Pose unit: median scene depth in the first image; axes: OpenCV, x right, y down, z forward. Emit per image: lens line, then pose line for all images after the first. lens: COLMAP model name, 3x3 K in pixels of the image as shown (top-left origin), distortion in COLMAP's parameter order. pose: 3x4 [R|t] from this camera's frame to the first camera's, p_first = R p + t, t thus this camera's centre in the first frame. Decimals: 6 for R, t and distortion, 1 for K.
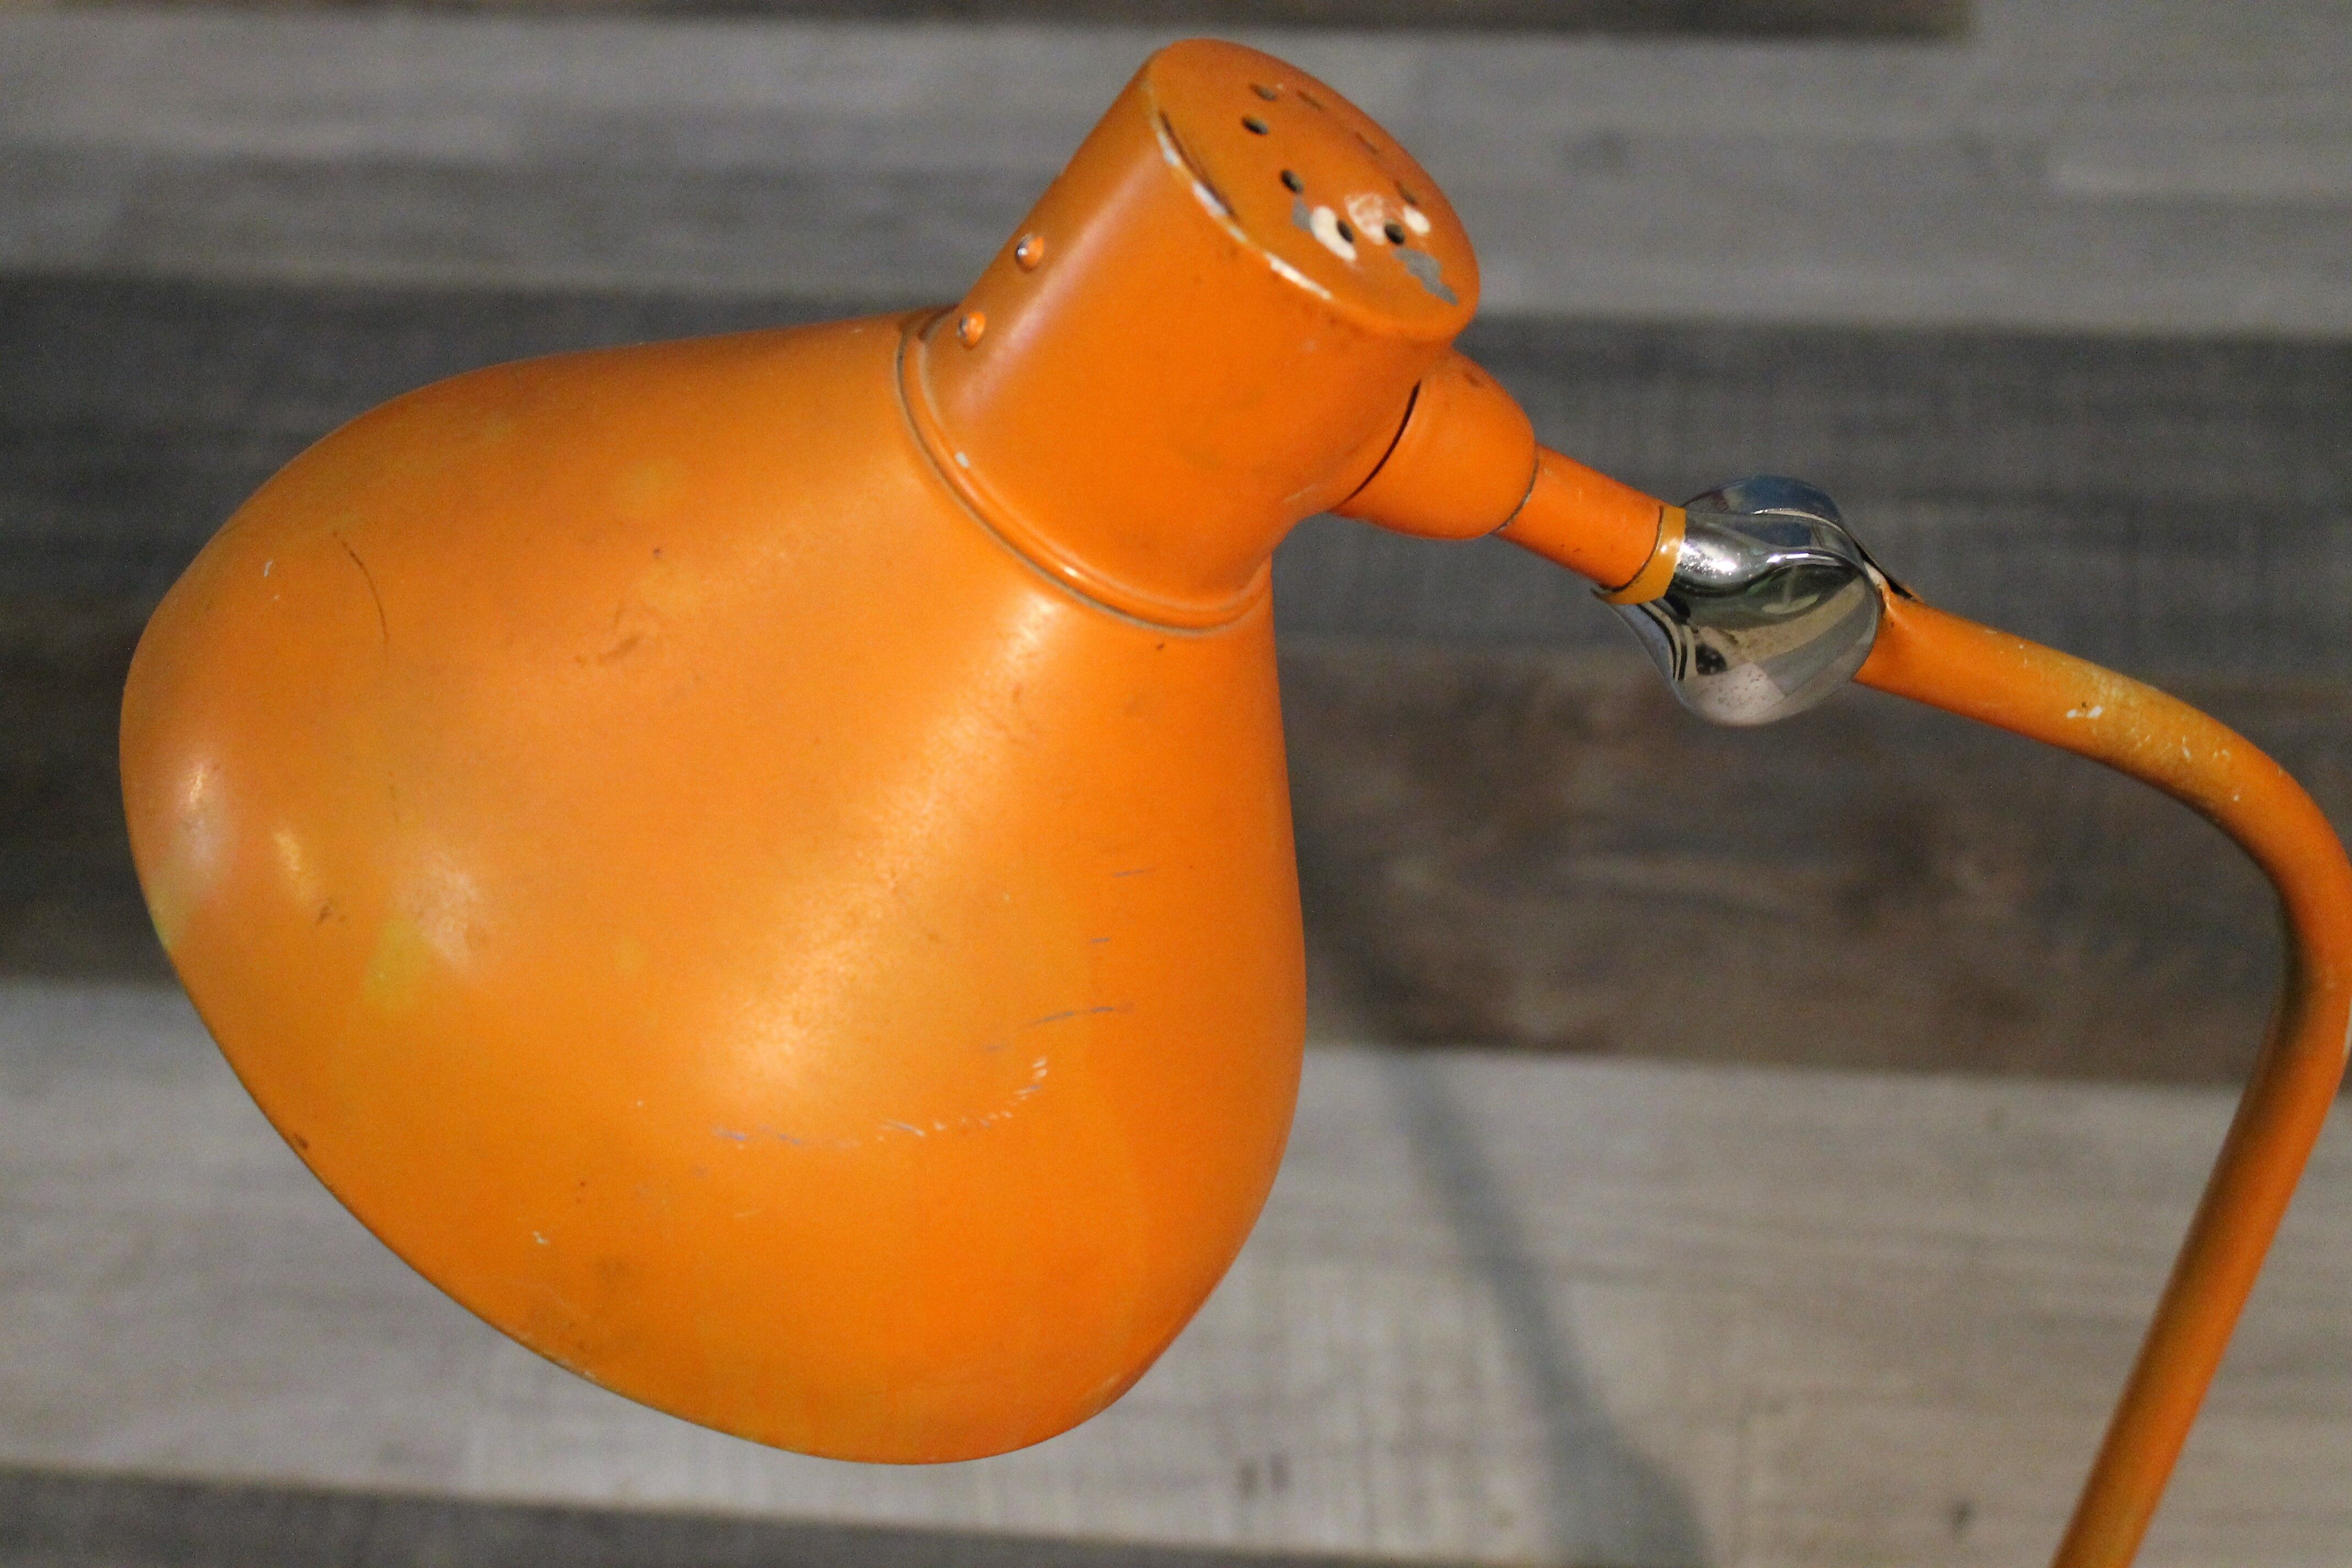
lens RADIAL K [[4034.5, 0, 1194.1], [0, 4034.5, 783.5], [0, 0, 1]] dist [0.012920, 0.000000]
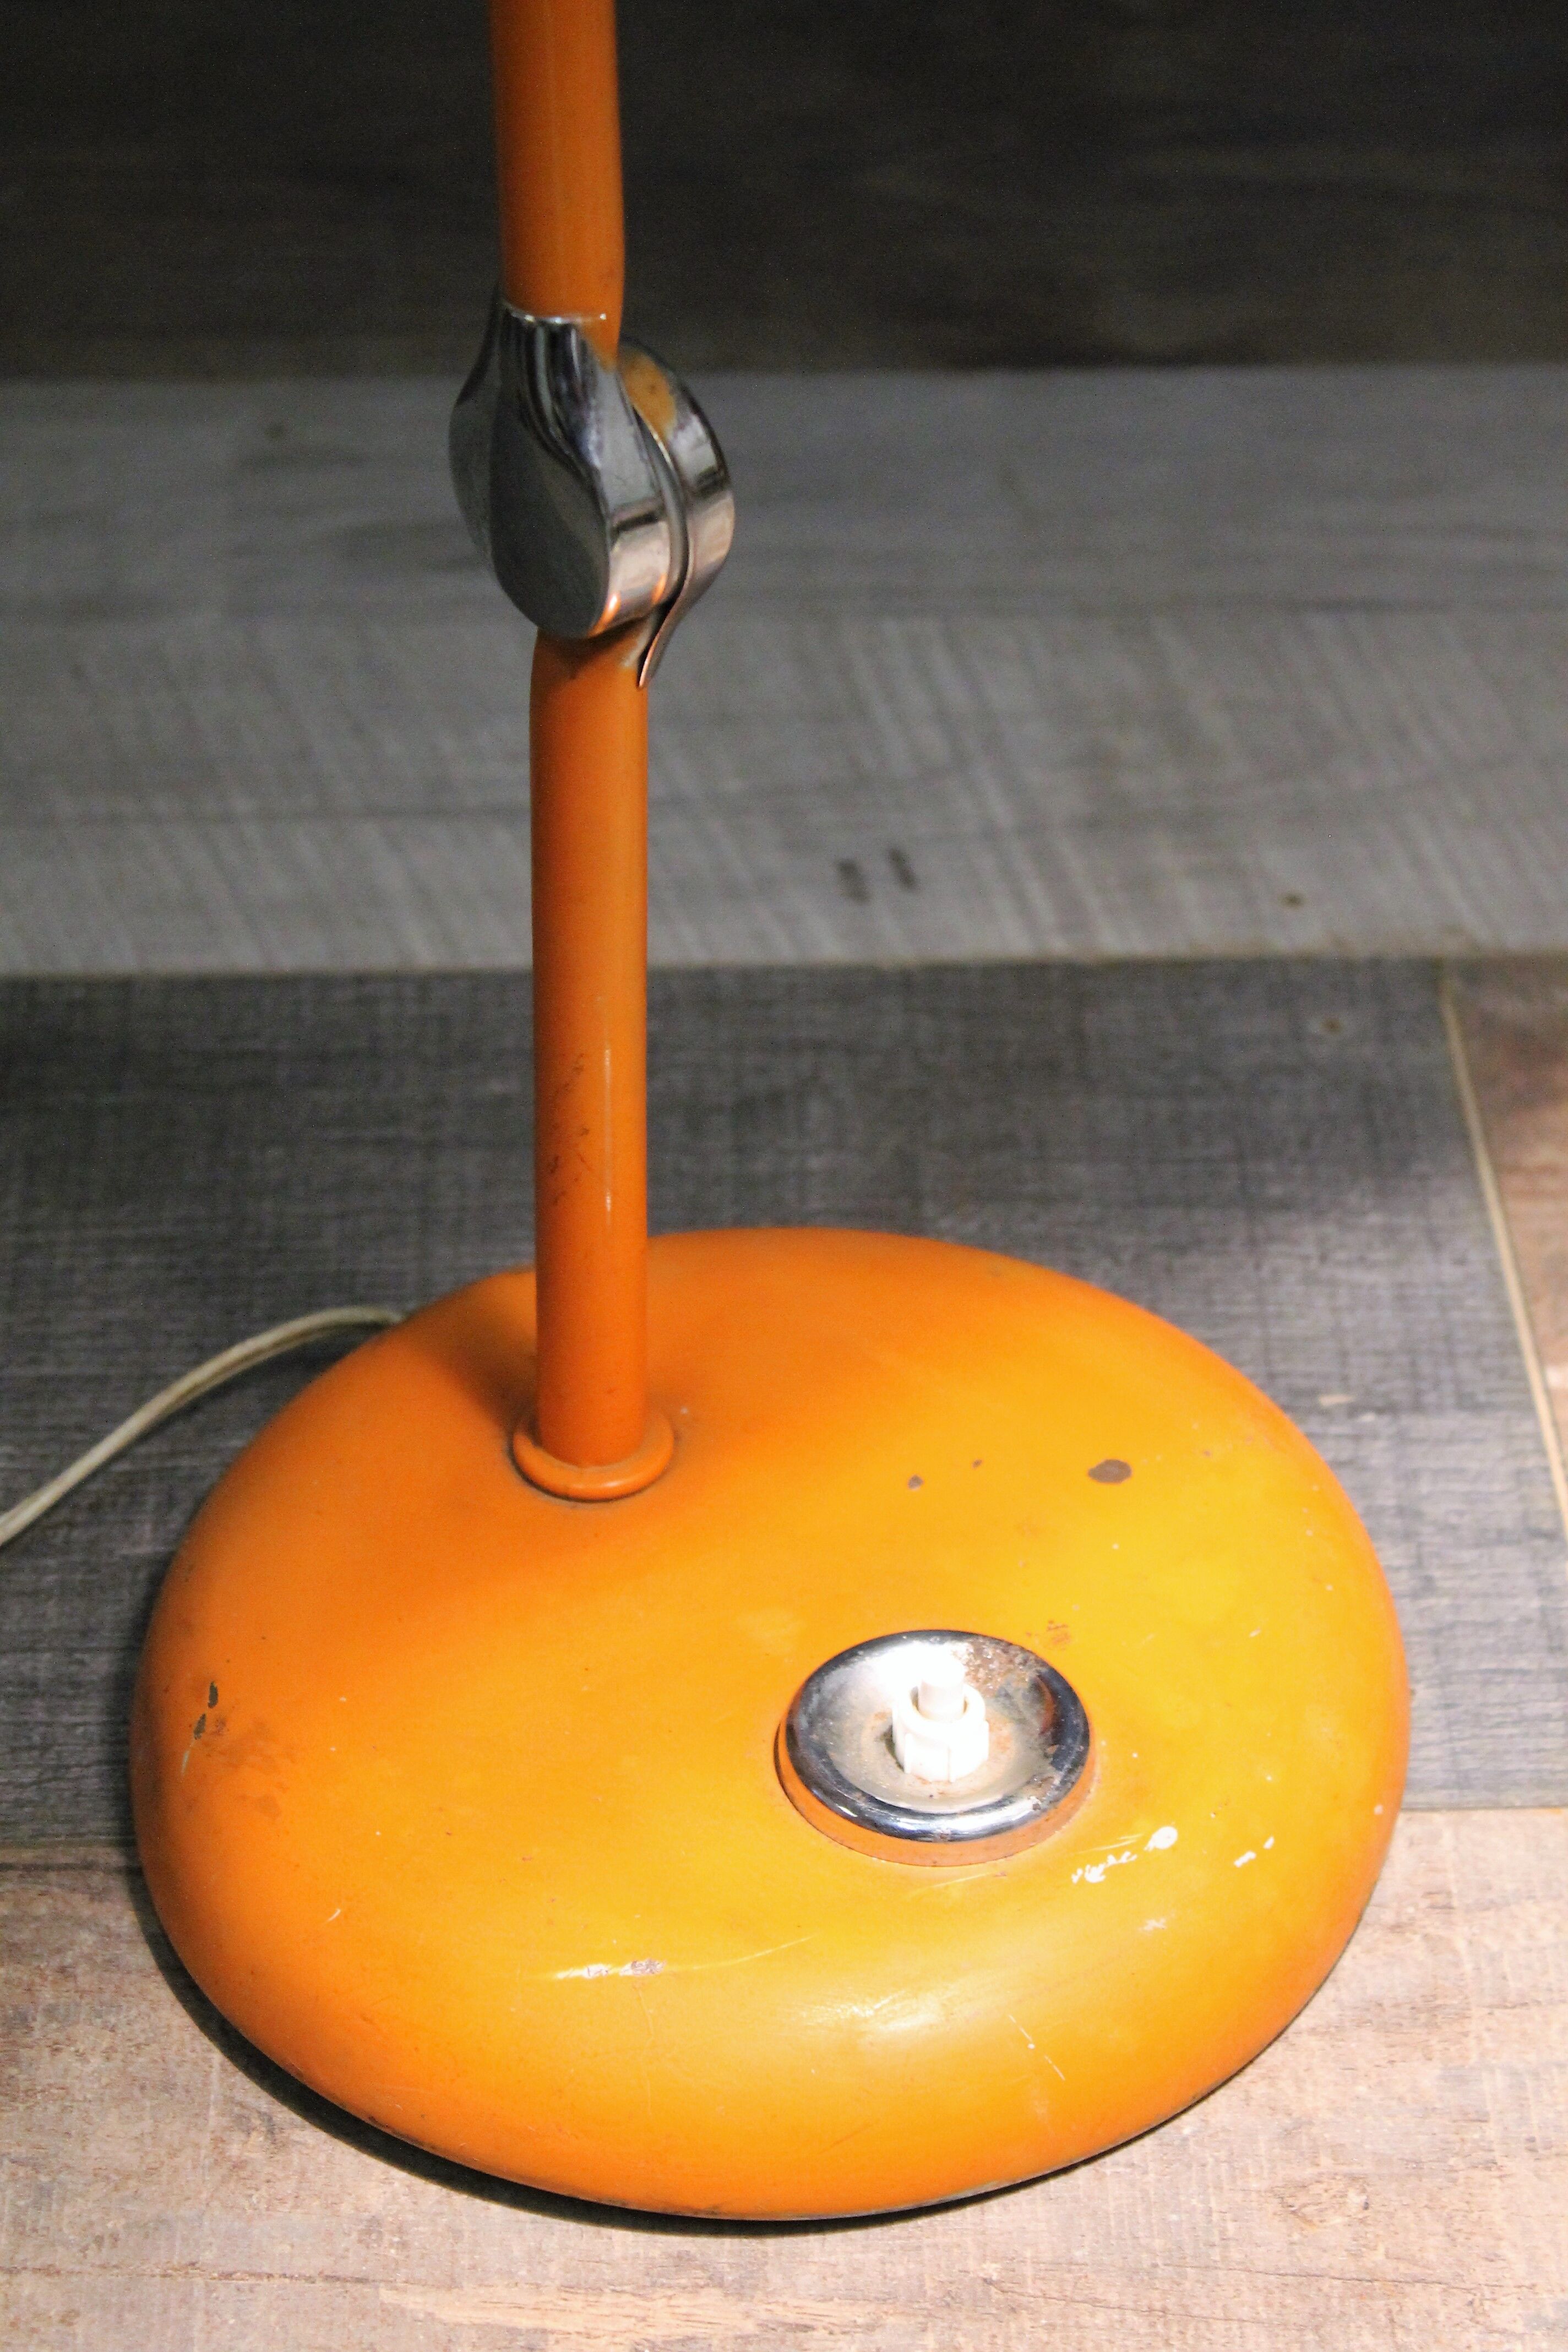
lens RADIAL K [[5271.5, 0, 804.4], [0, 5271.5, 1170.5], [0, 0, 1]] dist [0.050736, 0.000000]
pose [[0.979414, -0.041785, 0.197490, -0.129918], [0.056961, 0.995791, -0.071799, 0.236729], [-0.193658, 0.081570, 0.977672, 0.216747]]
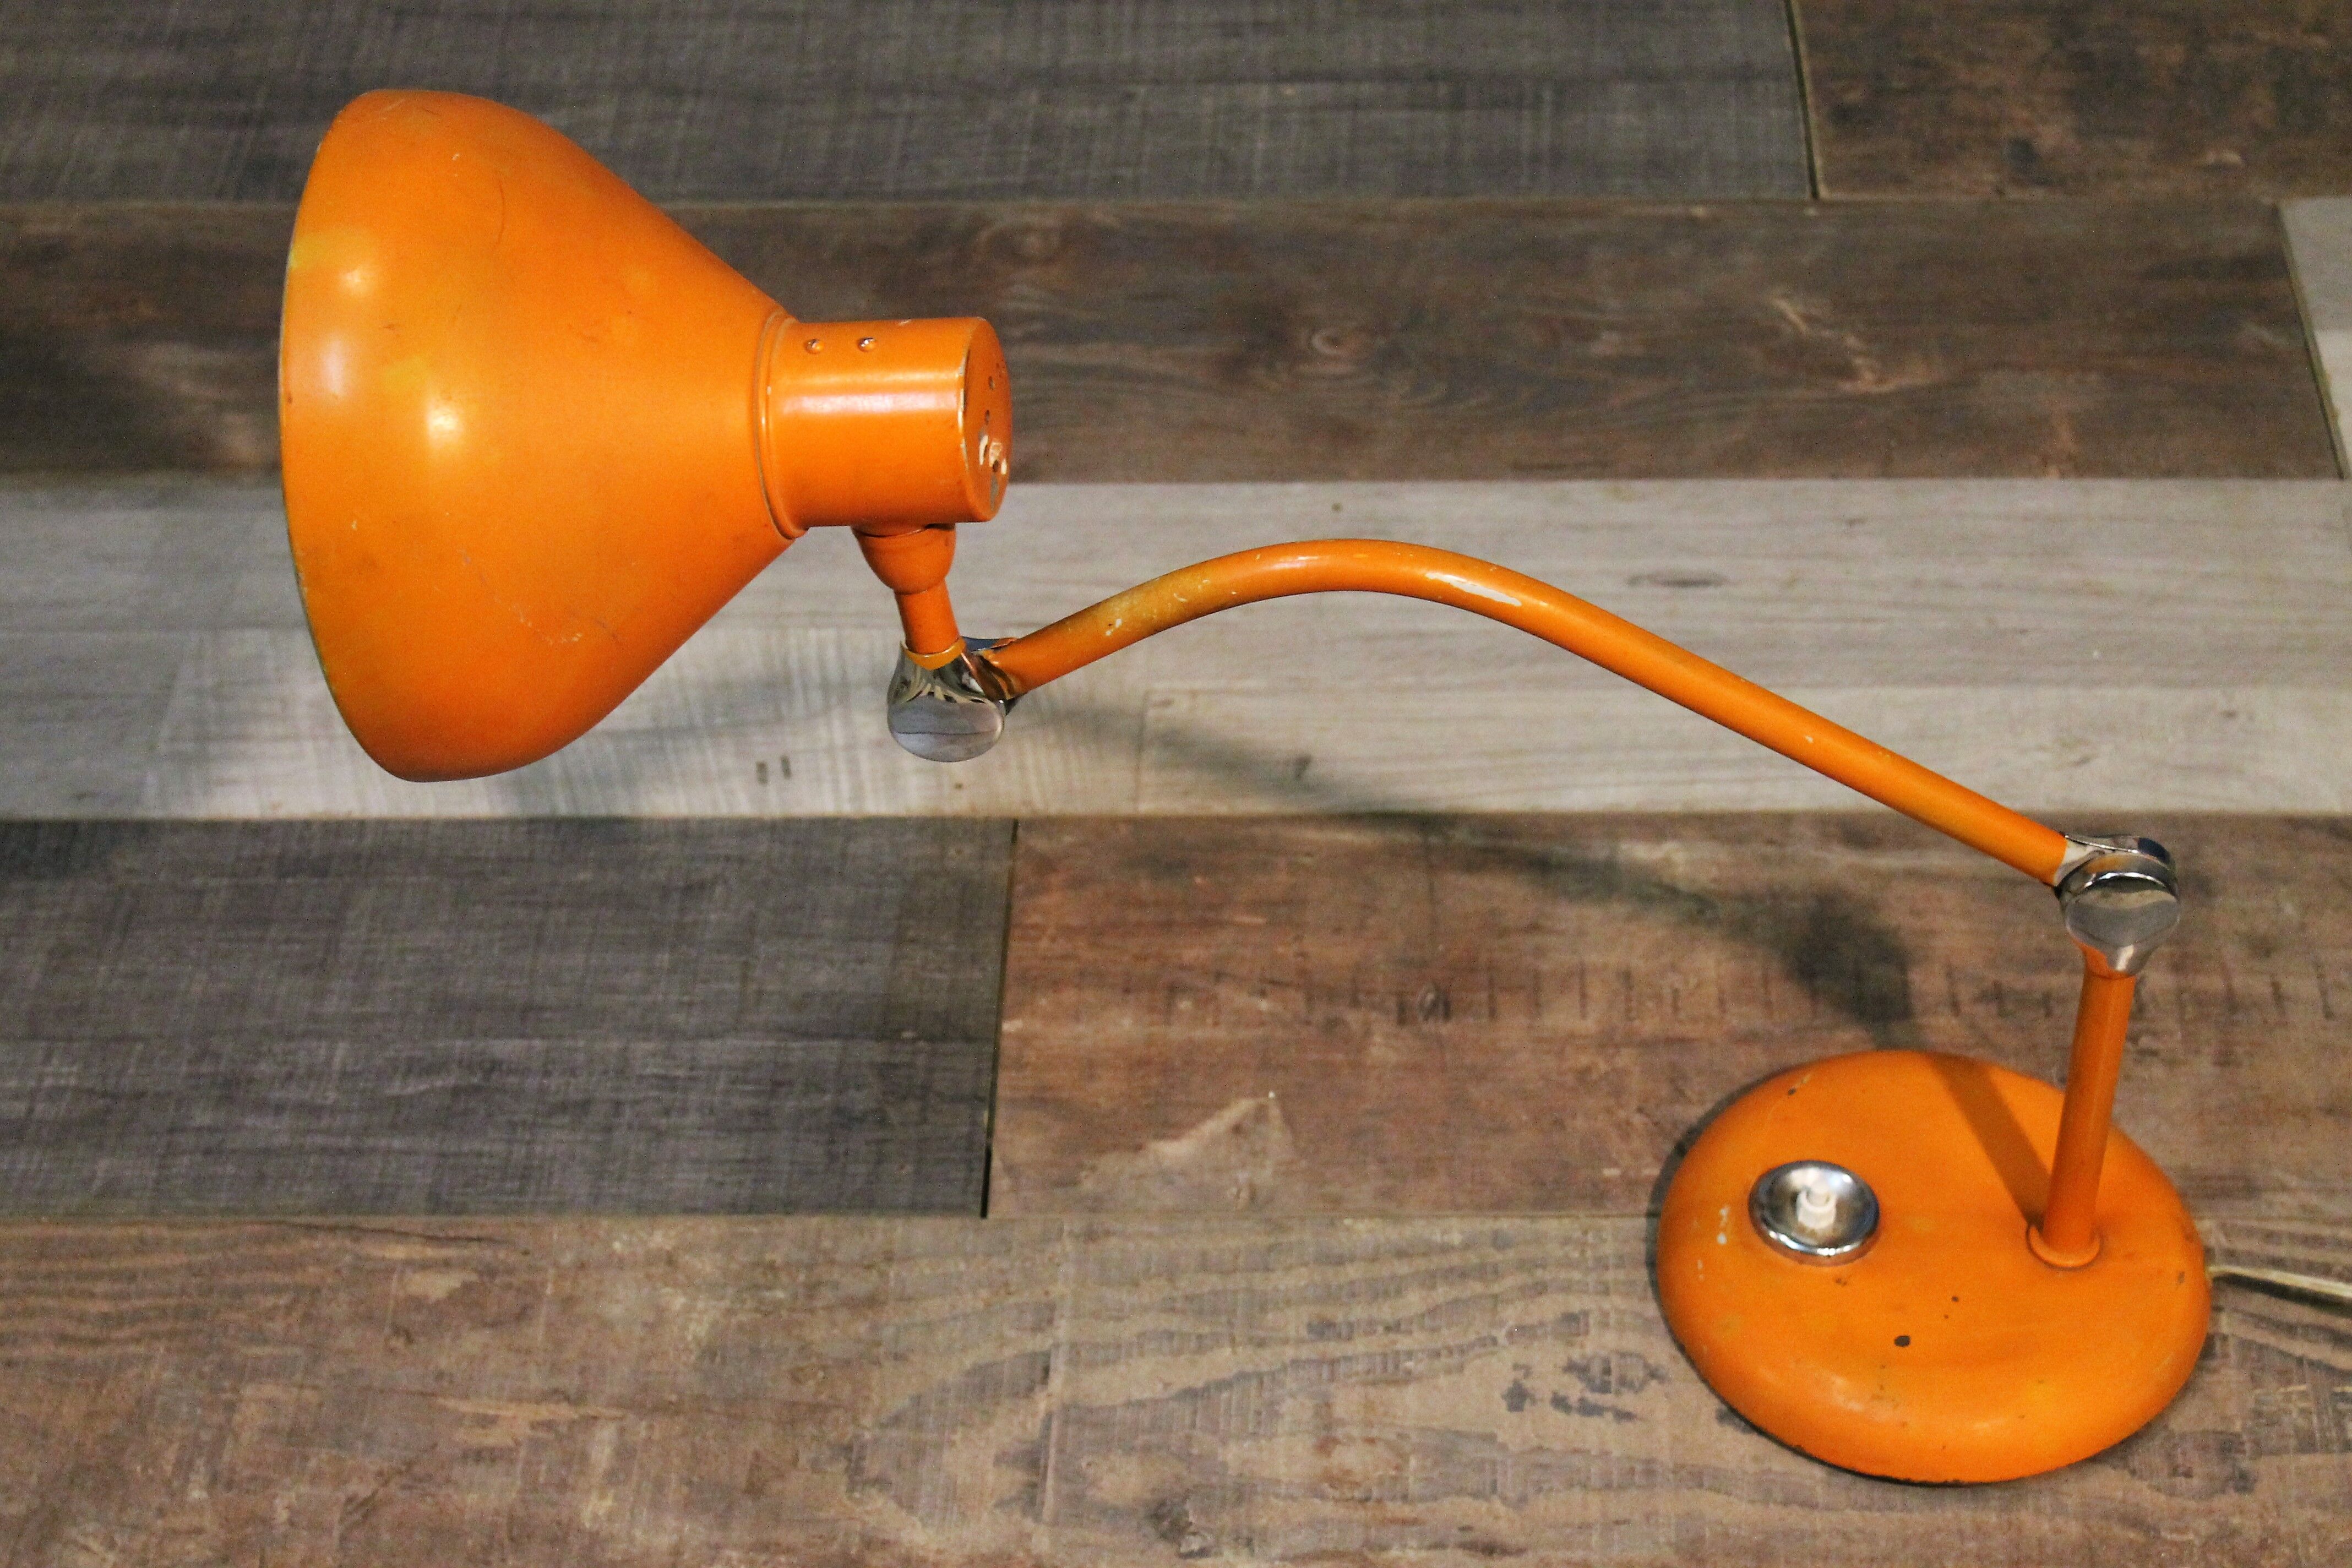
lens RADIAL K [[4598.6, 0, 1173.3], [0, 4598.6, 768.1], [0, 0, 1]] dist [0.017123, 0.000000]
pose [[0.994405, -0.038337, 0.098433, -0.000579], [0.039723, 0.999137, -0.012164, 0.170161], [-0.097882, 0.016006, 0.995069, -0.423151]]
